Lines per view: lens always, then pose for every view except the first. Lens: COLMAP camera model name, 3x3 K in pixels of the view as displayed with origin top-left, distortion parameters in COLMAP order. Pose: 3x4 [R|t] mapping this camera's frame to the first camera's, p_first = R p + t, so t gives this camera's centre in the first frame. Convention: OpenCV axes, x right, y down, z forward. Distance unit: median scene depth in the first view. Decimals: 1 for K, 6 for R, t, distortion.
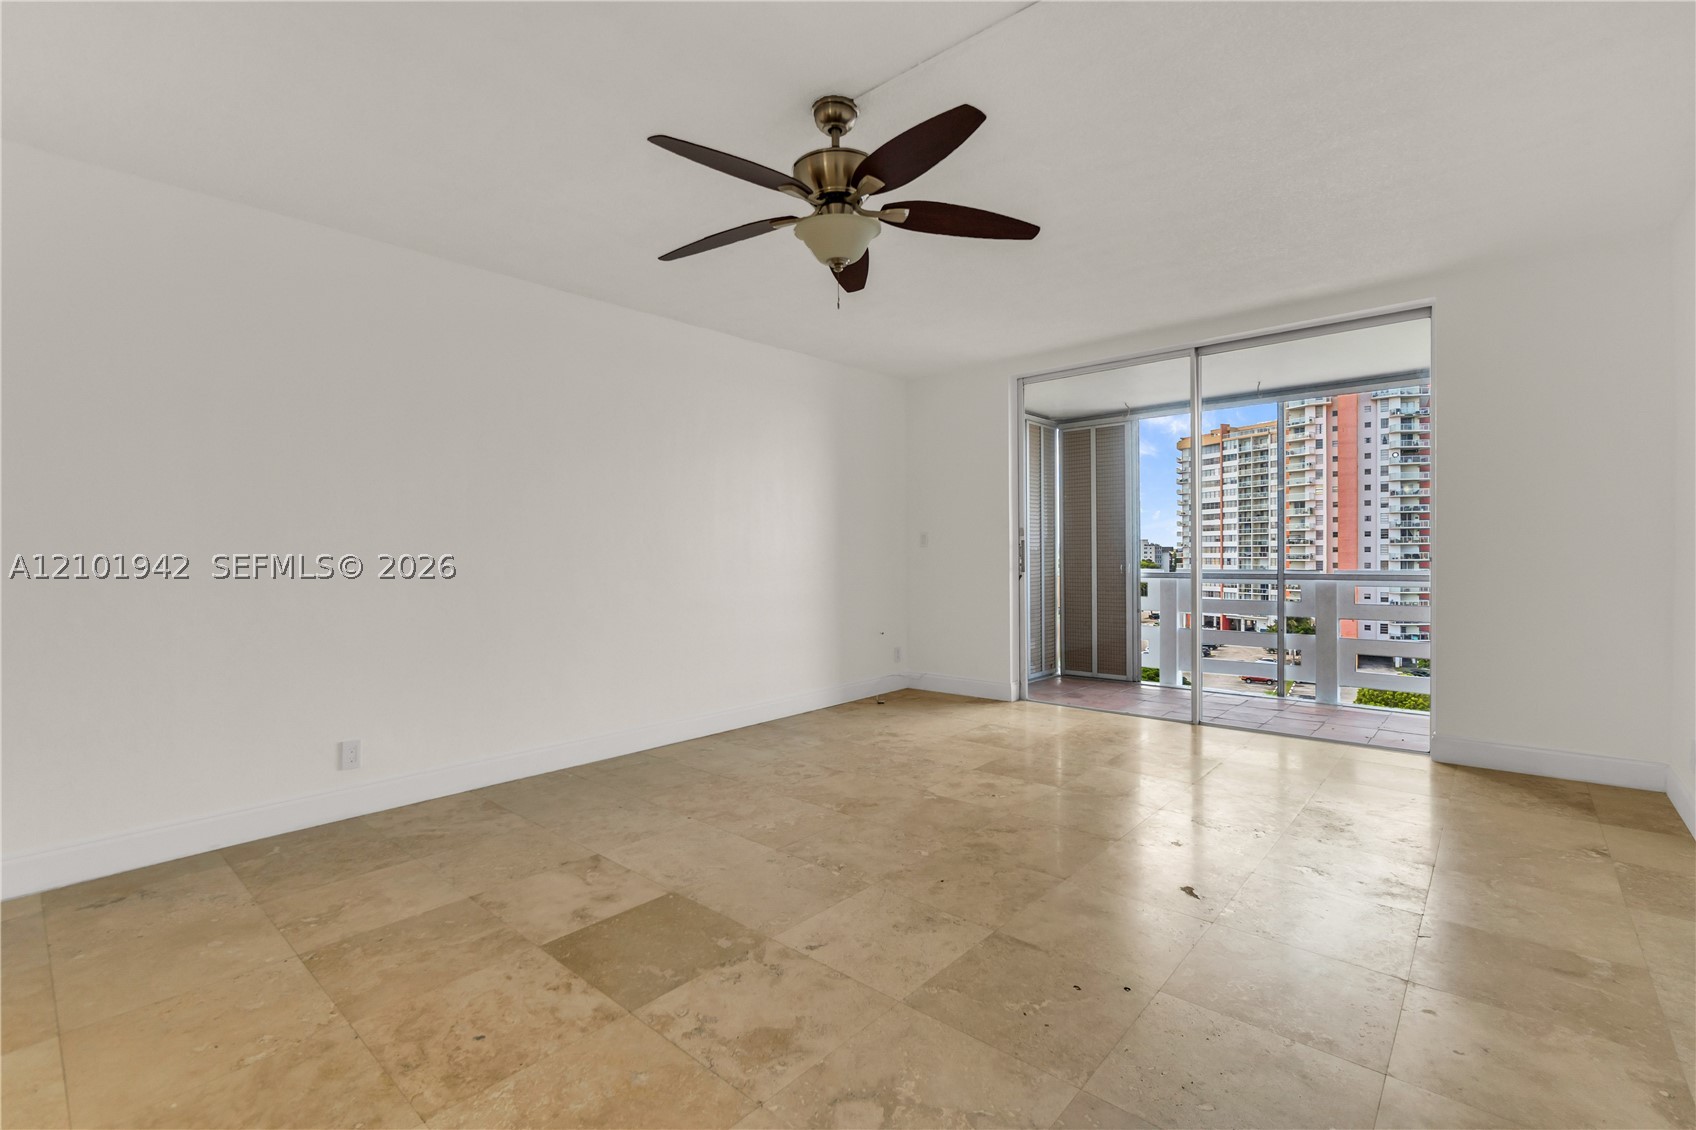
lens RADIAL K [[754.9, 0, 834.0], [0, 754.9, 560.1], [0, 0, 1]] dist [-0.000894, -0.000120]
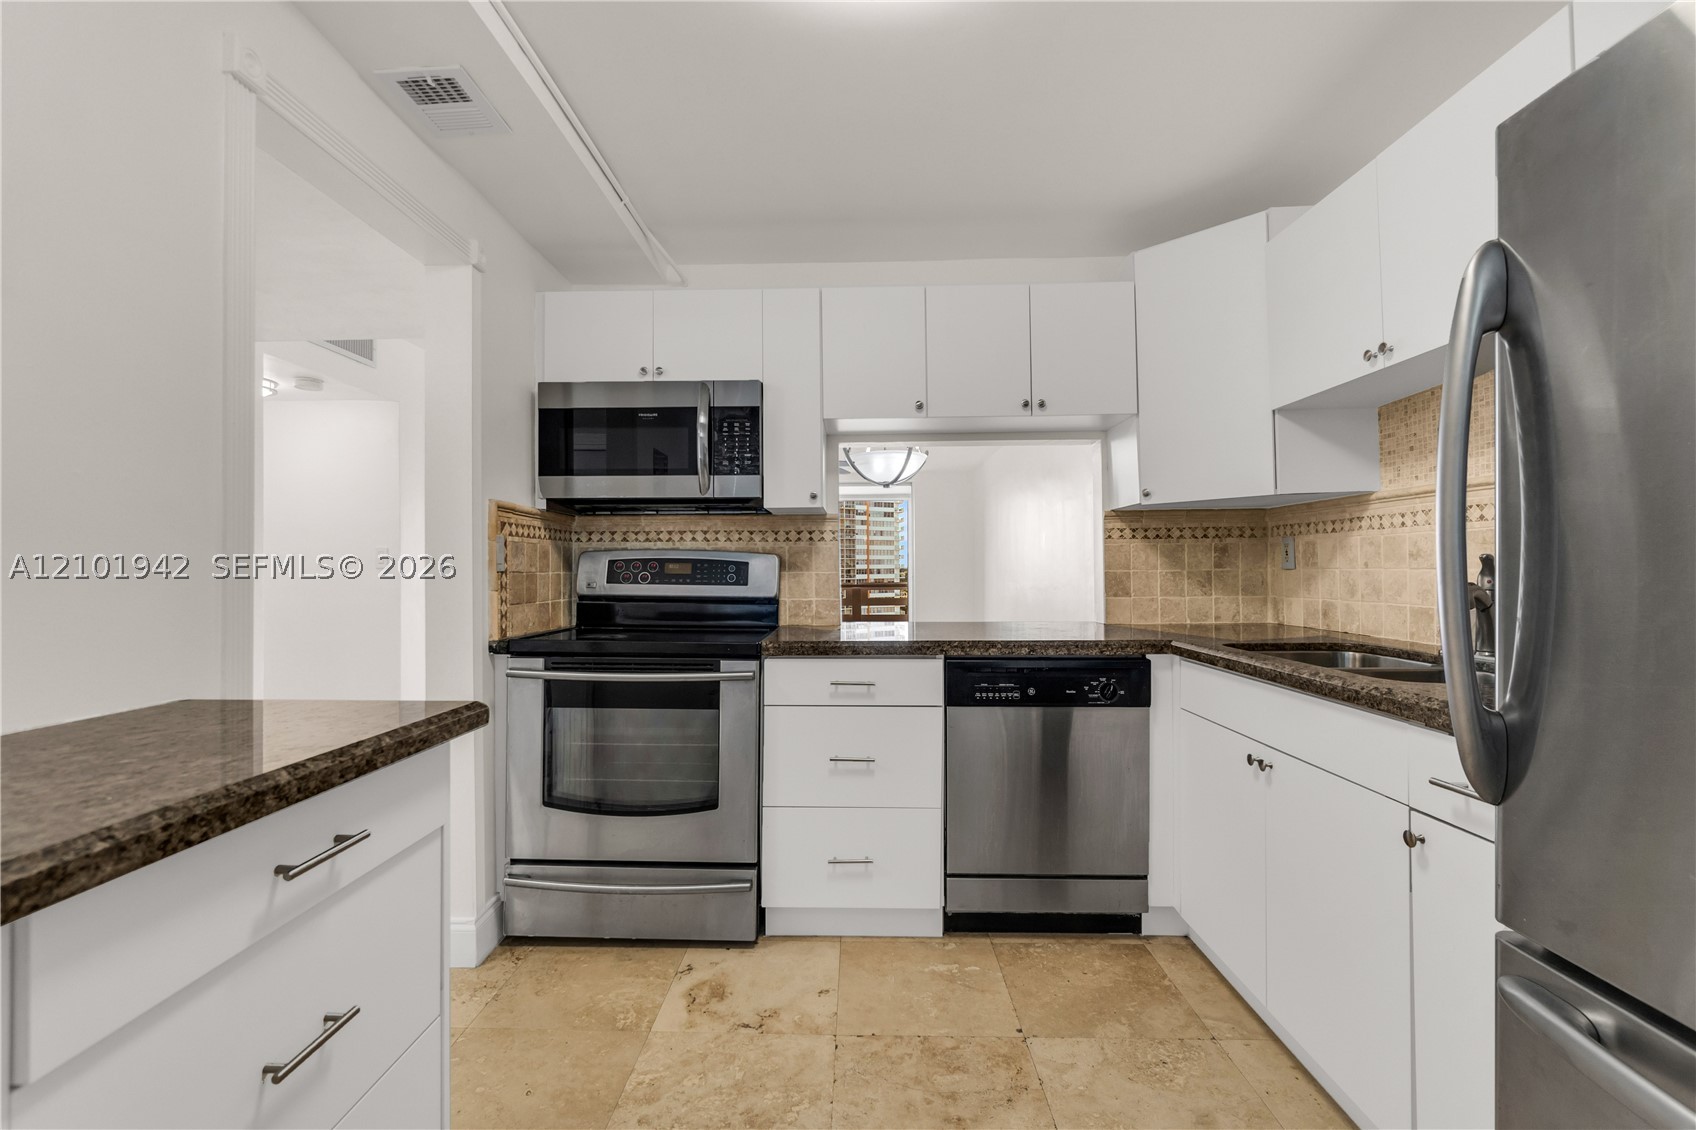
lens RADIAL K [[739.1, 0, 826.3], [0, 739.1, 560.6], [0, 0, 1]] dist [0.001007, 0.000100]
pose [[0.776430, 0.011650, 0.630095, -1.441923], [0.007483, 0.999588, -0.027703, 0.016703], [-0.630159, 0.026225, 0.776023, -1.104884]]
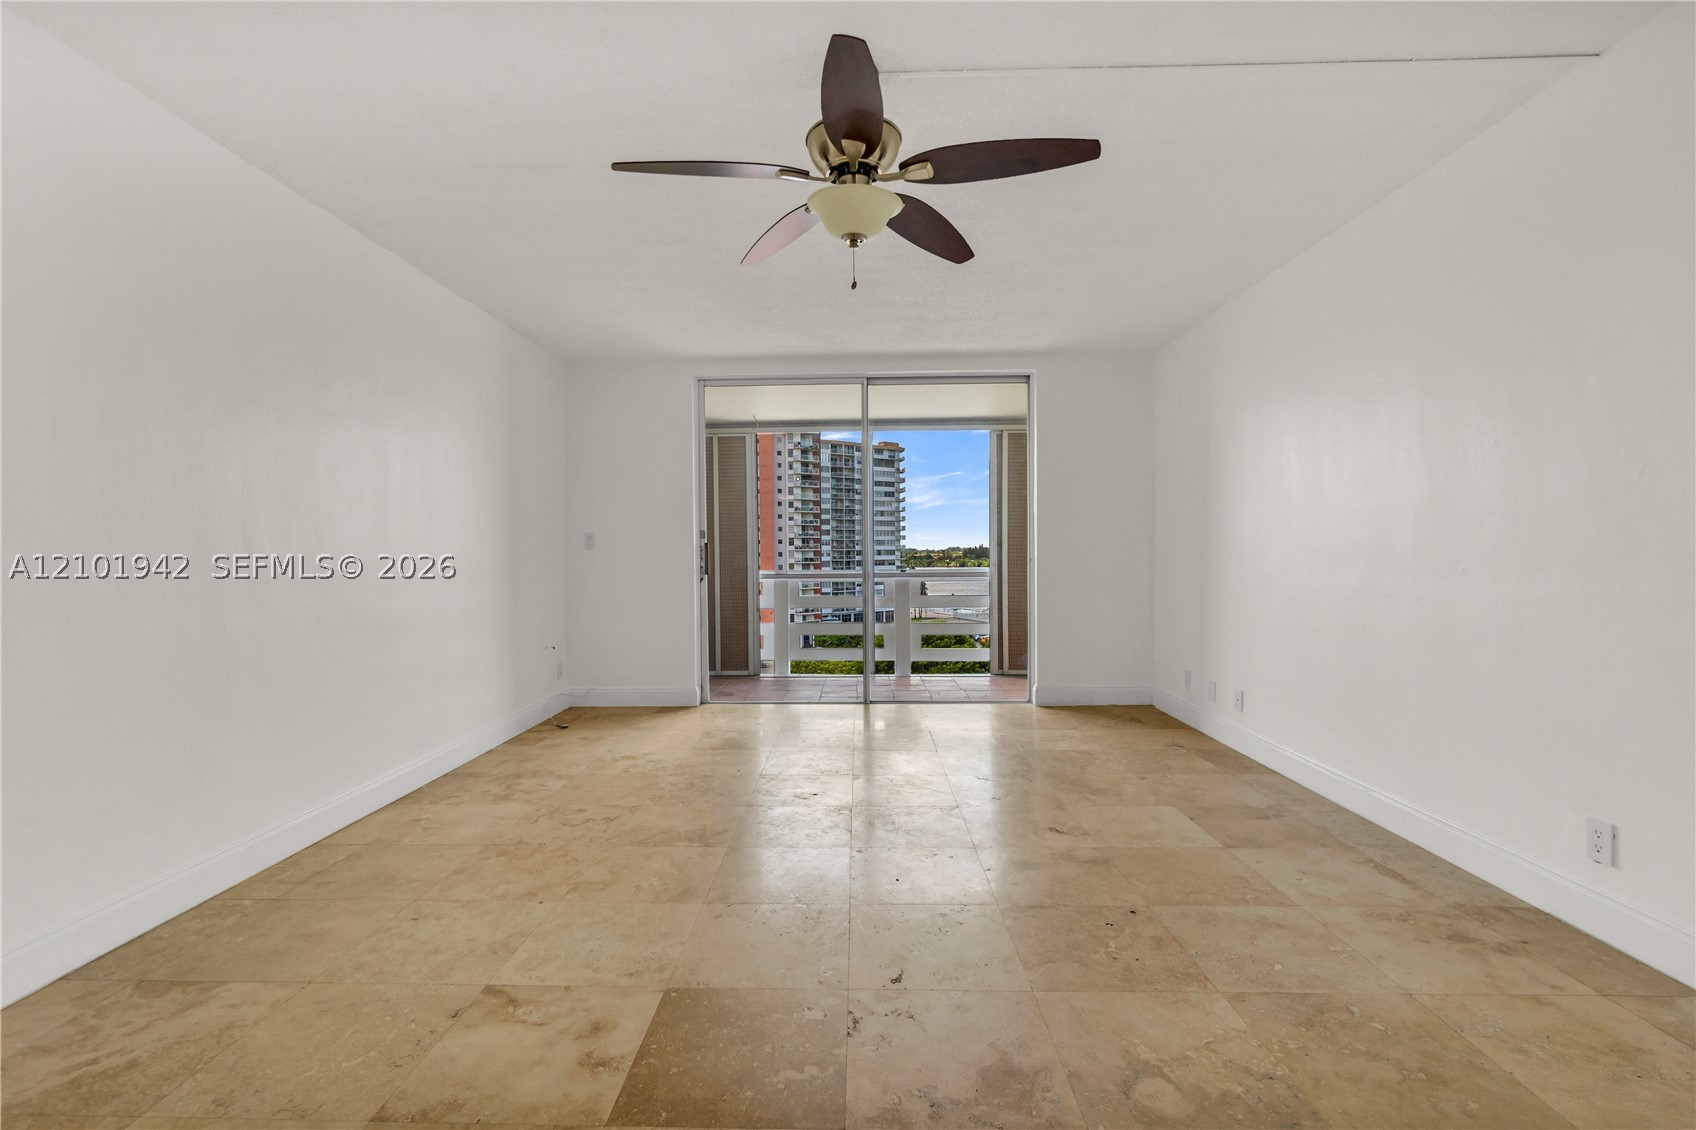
lens RADIAL K [[749.8, 0, 839.9], [0, 749.8, 561.4], [0, 0, 1]] dist [-0.001804, 0.000222]
pose [[0.763090, -0.004291, 0.646278, -0.467145], [0.006908, 0.999975, -0.001517, 0.002140], [-0.646255, 0.005622, 0.763101, 0.239354]]
